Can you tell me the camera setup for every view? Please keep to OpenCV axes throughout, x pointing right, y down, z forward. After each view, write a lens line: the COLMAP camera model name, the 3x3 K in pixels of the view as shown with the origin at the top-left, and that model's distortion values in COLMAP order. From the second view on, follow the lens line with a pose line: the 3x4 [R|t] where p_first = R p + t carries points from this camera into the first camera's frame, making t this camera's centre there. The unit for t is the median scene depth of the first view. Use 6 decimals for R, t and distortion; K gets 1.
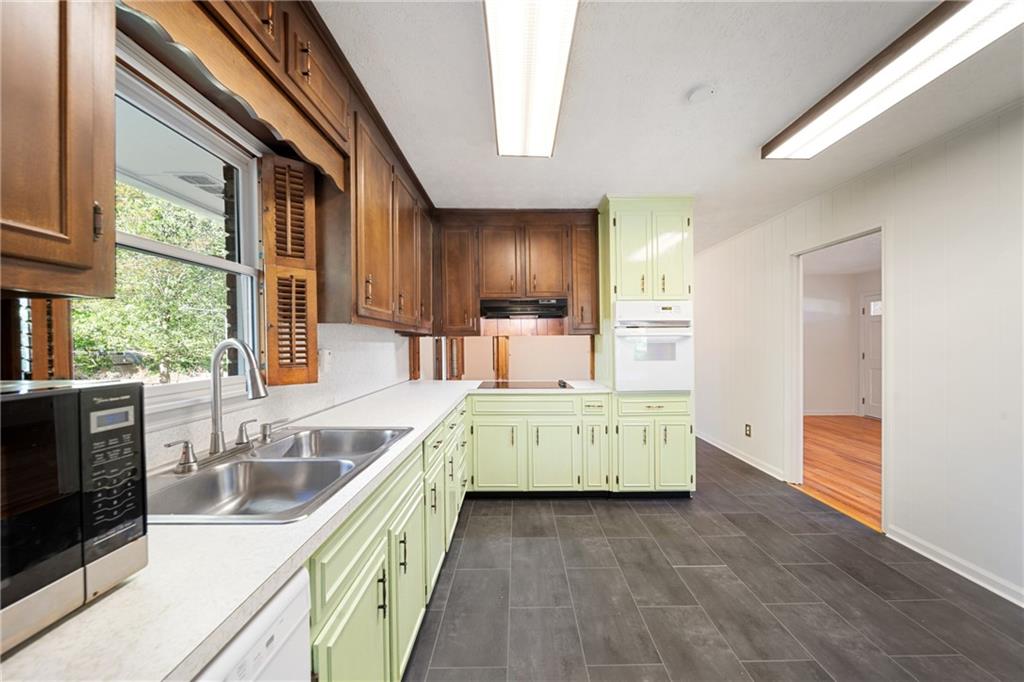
lens RADIAL K [[364.4, 0, 508.4], [0, 364.4, 341.9], [0, 0, 1]] dist [-0.005244, -0.000186]
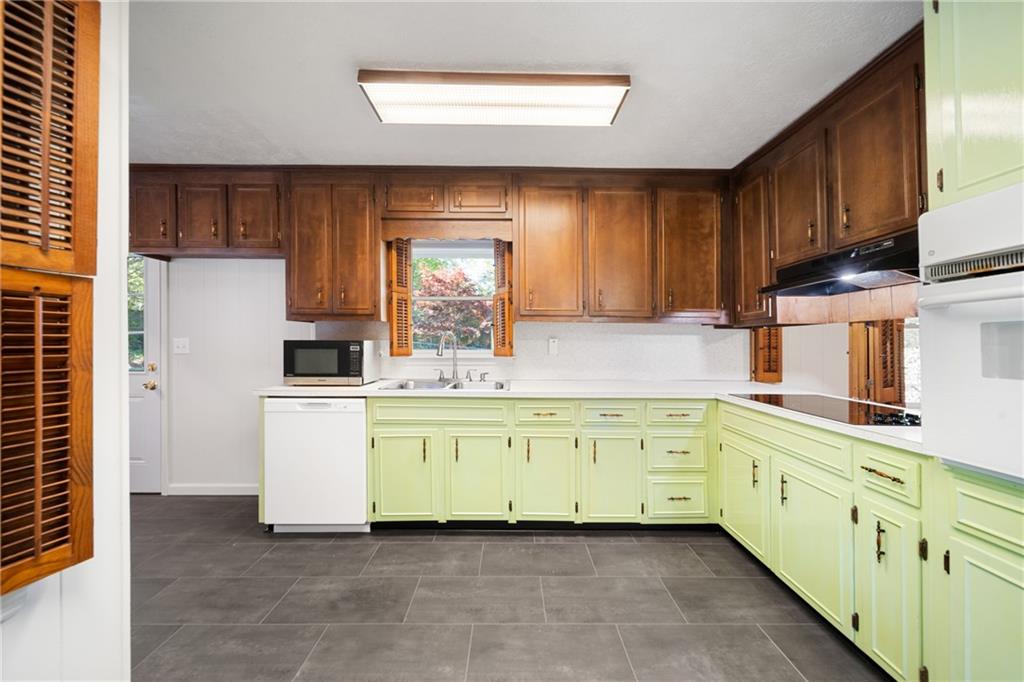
lens RADIAL K [[346.6, 0, 509.8], [0, 346.6, 343.1], [0, 0, 1]] dist [0.000073, 0.000025]
pose [[0.018251, 0.006473, -0.999812, 0.636913], [-0.005204, 0.999966, 0.006379, 0.020861], [0.999820, 0.005087, 0.018284, 0.552834]]
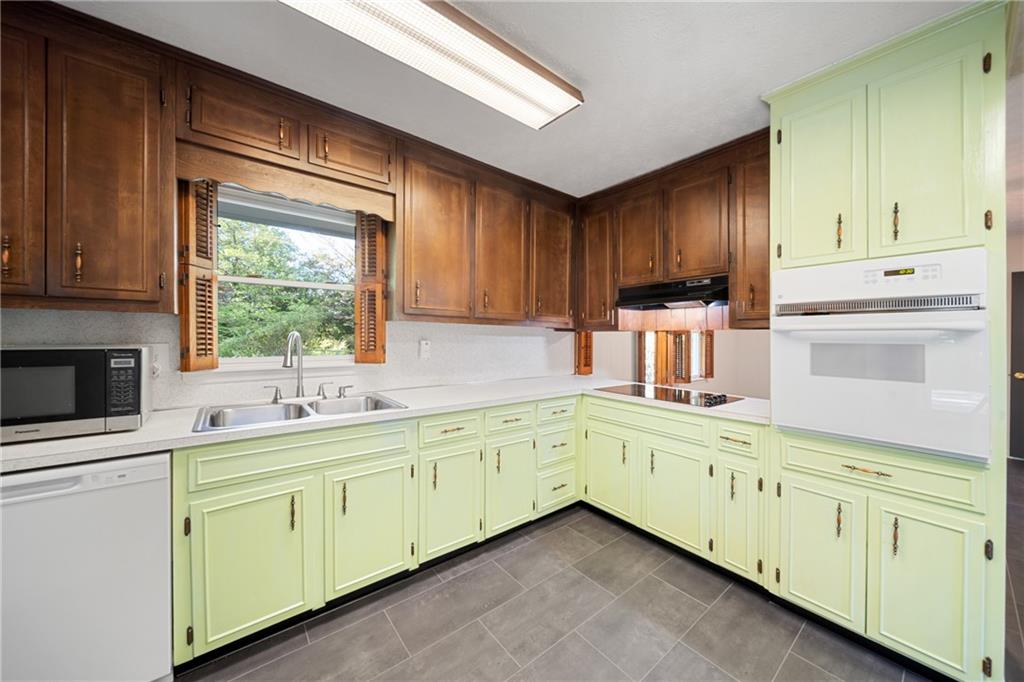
lens RADIAL K [[353.0, 0, 502.0], [0, 353.0, 337.3], [0, 0, 1]] dist [-0.001332, -0.000166]
pose [[0.620790, 0.013688, -0.783858, 0.464590], [-0.013372, 0.999887, 0.006870, -0.002779], [0.783863, 0.006217, 0.620902, 0.296379]]
